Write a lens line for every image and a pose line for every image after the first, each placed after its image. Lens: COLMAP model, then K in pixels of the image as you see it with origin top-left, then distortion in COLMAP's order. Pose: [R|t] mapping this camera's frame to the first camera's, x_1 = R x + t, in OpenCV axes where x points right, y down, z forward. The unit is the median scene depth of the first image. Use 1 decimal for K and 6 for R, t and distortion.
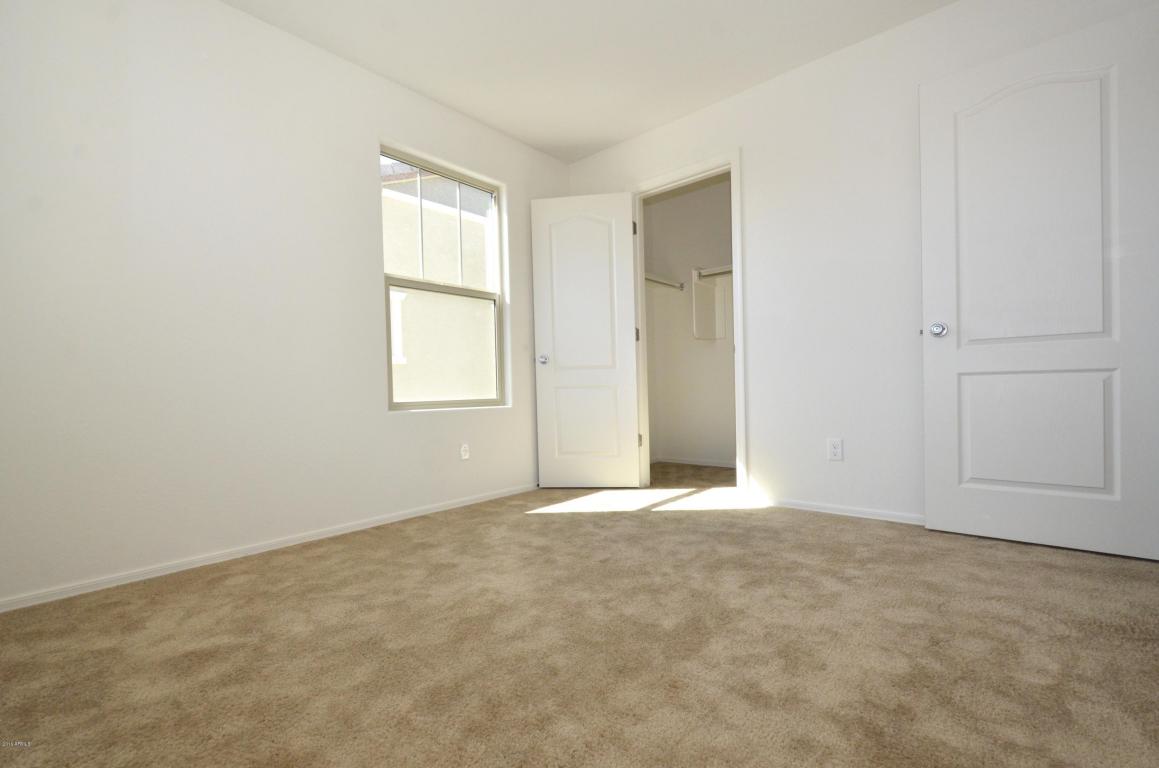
lens RADIAL K [[506.5, 0, 579.5], [0, 506.5, 384.0], [0, 0, 1]] dist [-0.000731, -0.000622]
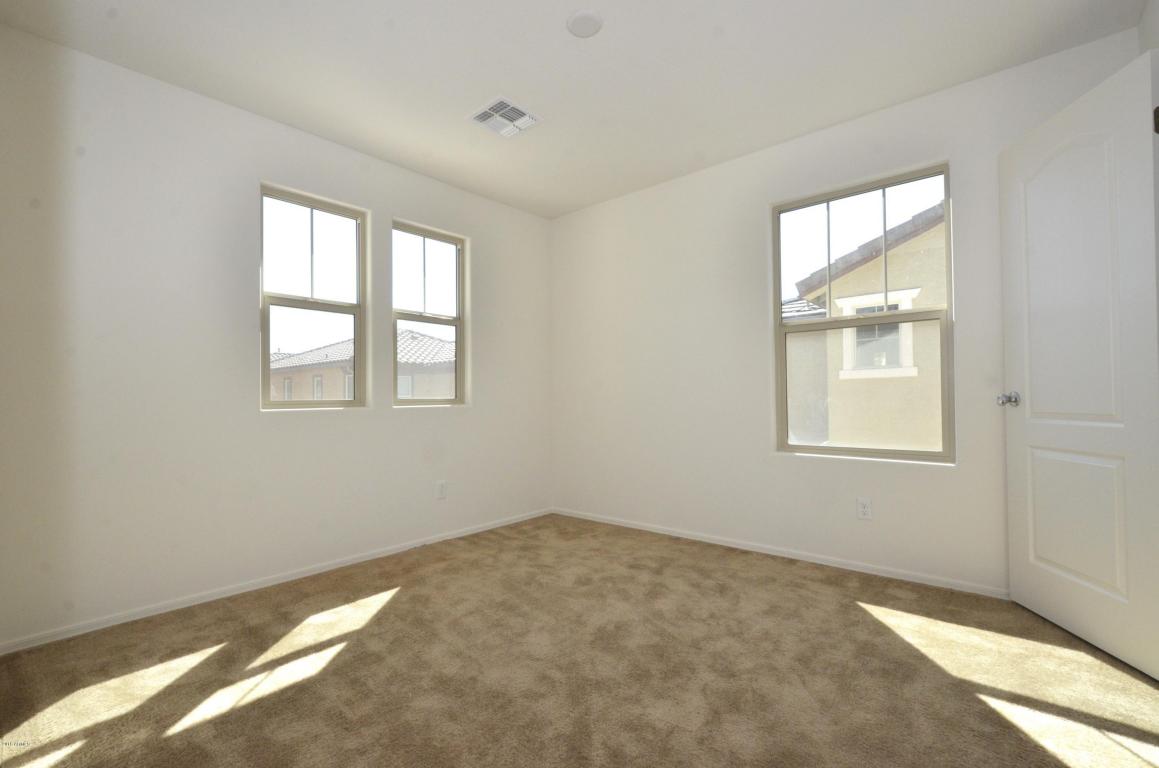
lens RADIAL K [[506.5, 0, 579.5], [0, 506.5, 384.0], [0, 0, 1]] dist [-0.000731, -0.000622]
pose [[-0.008230, -0.014282, -0.999864, 0.641265], [0.006737, 0.999875, -0.014337, -0.070627], [0.999943, -0.006854, -0.008132, 0.536065]]
